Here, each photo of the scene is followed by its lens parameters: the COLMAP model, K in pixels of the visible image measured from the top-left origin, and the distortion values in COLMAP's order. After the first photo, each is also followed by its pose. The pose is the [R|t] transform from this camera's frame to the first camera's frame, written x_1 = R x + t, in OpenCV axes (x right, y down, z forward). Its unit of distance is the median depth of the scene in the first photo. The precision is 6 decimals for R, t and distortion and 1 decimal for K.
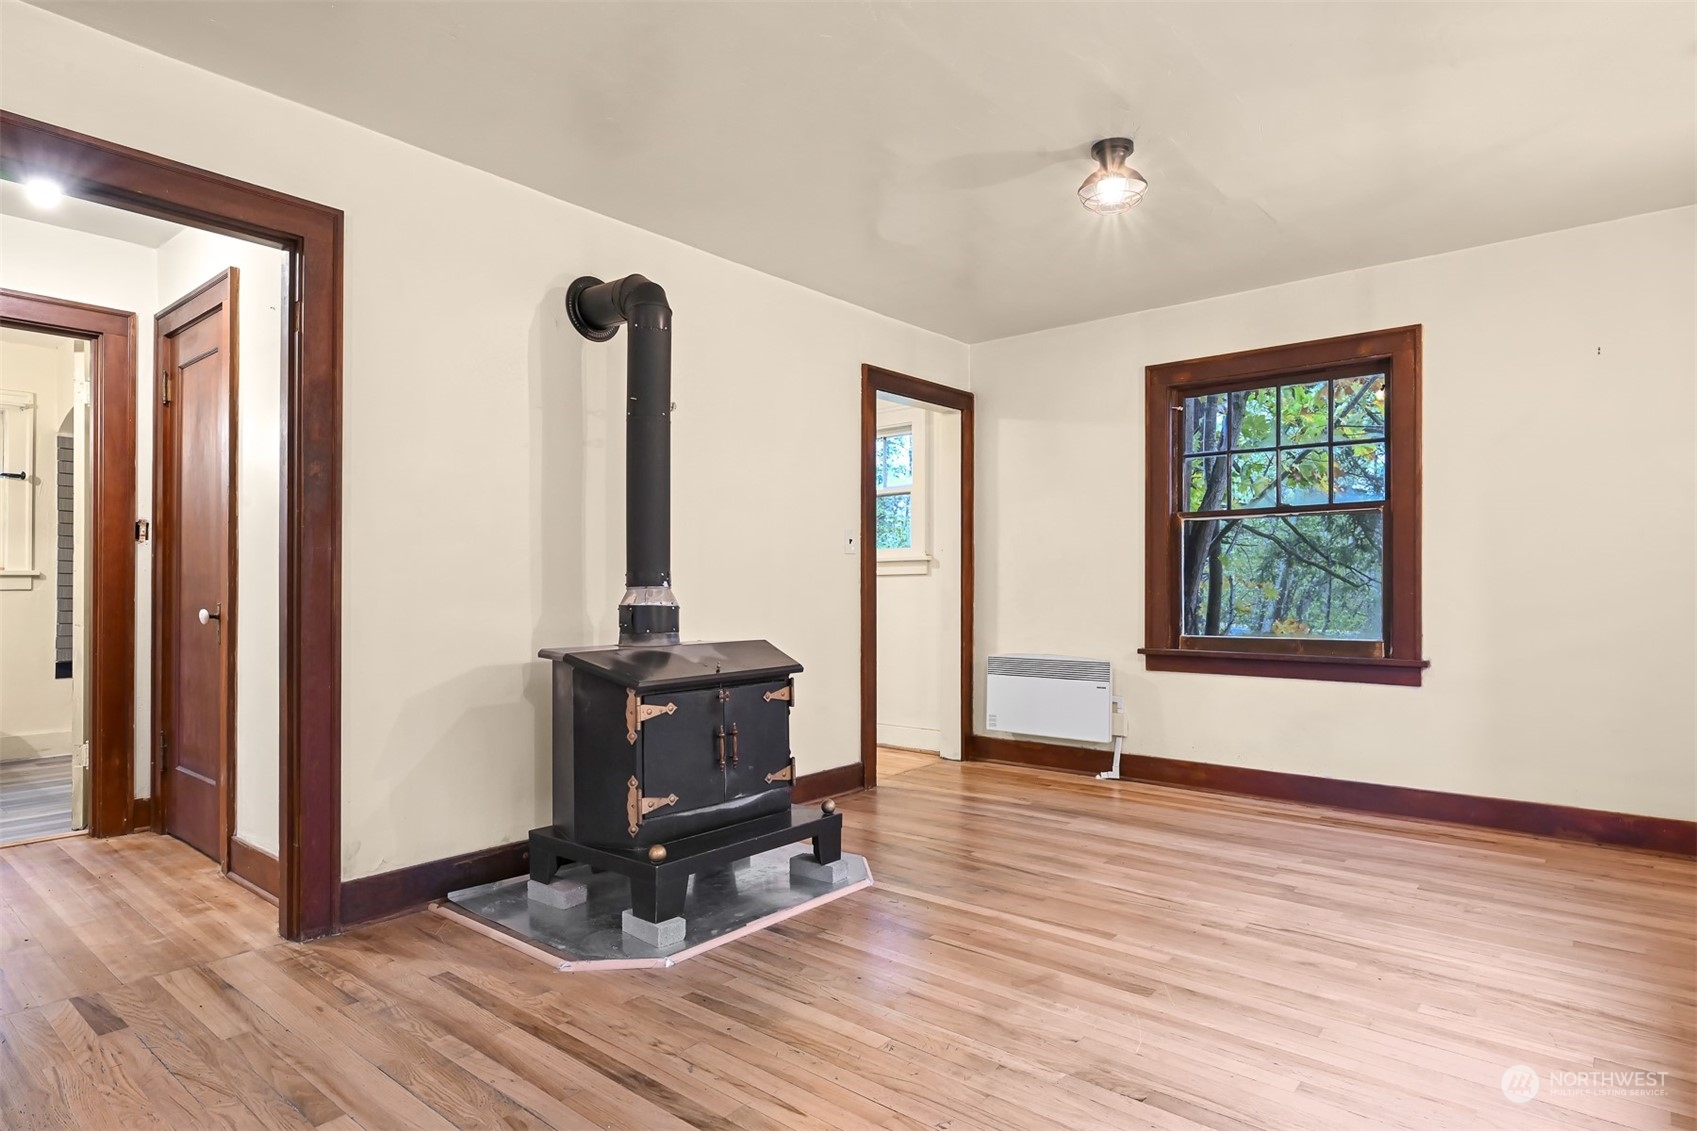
lens RADIAL K [[926.2, 0, 848.8], [0, 926.2, 576.7], [0, 0, 1]] dist [0.003591, 0.000359]
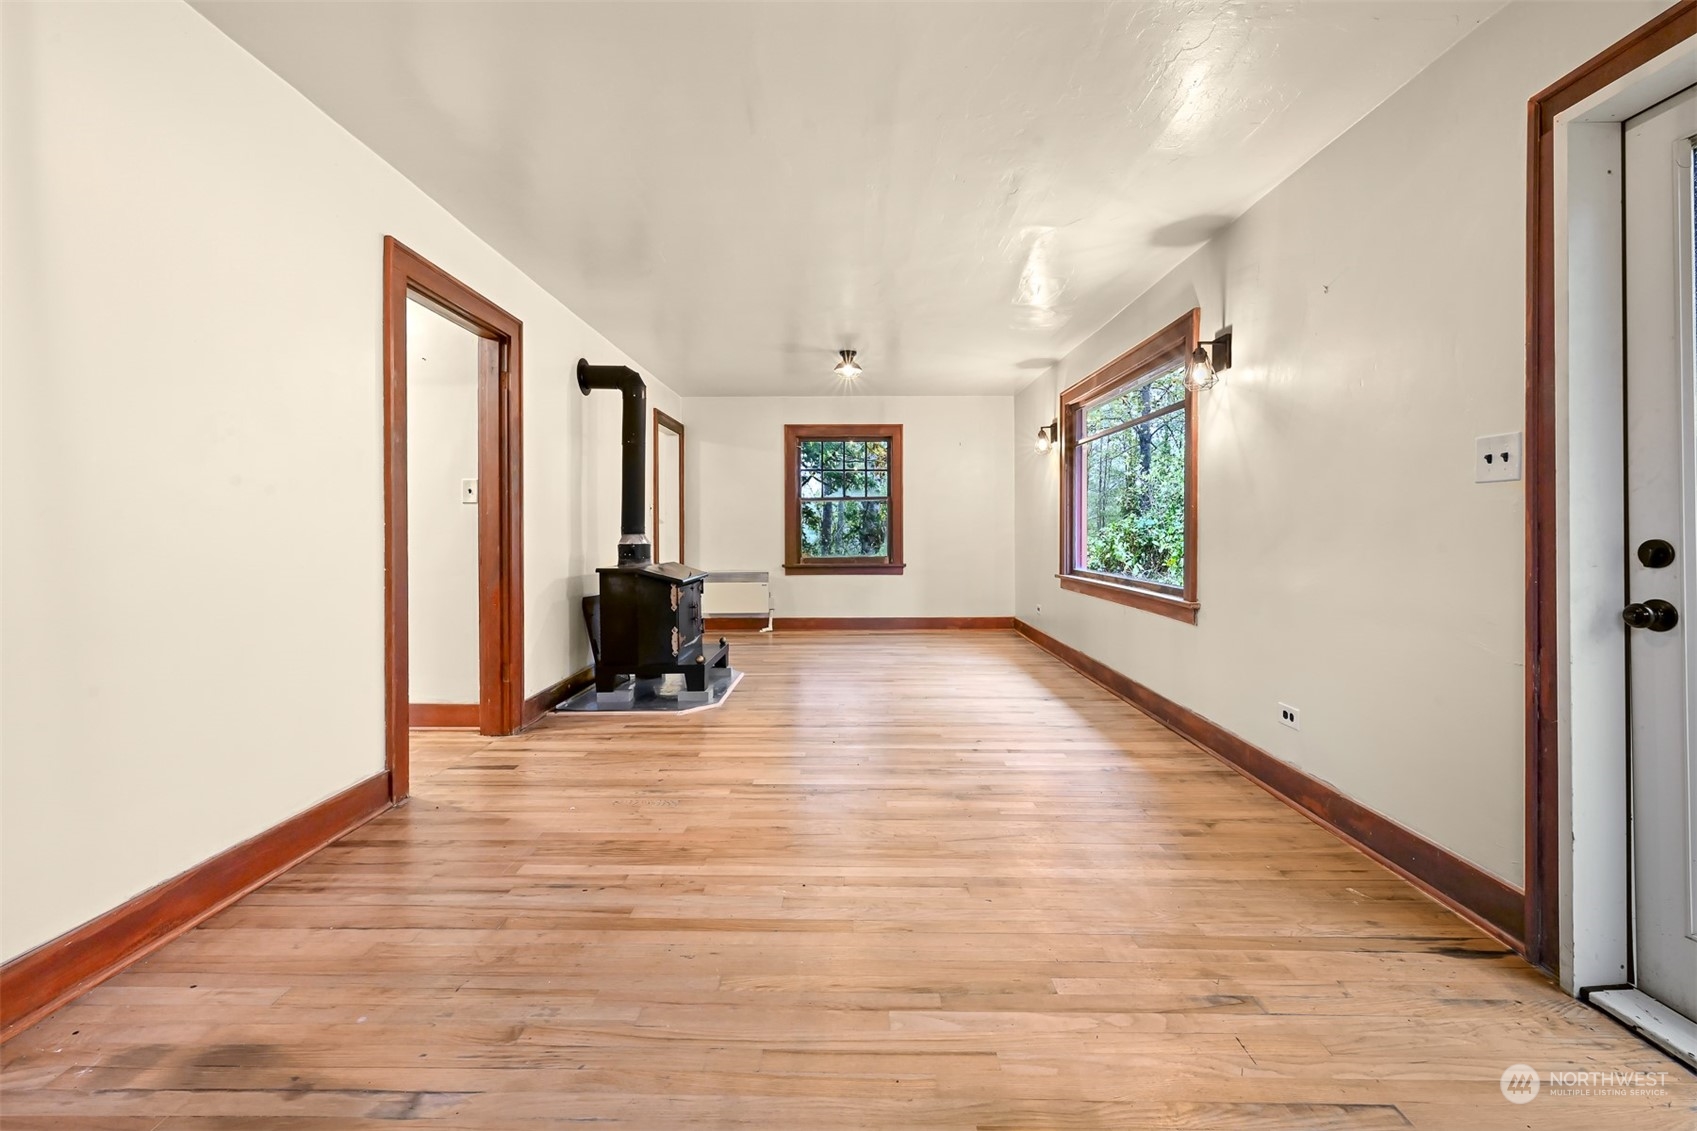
lens RADIAL K [[689.3, 0, 840.8], [0, 689.3, 527.0], [0, 0, 1]] dist [-0.000242, 0.000003]
pose [[0.779359, 0.002141, 0.626574, -0.615624], [-0.001536, 0.999998, -0.001507, -0.002185], [-0.626576, 0.000212, 0.779360, -0.287511]]
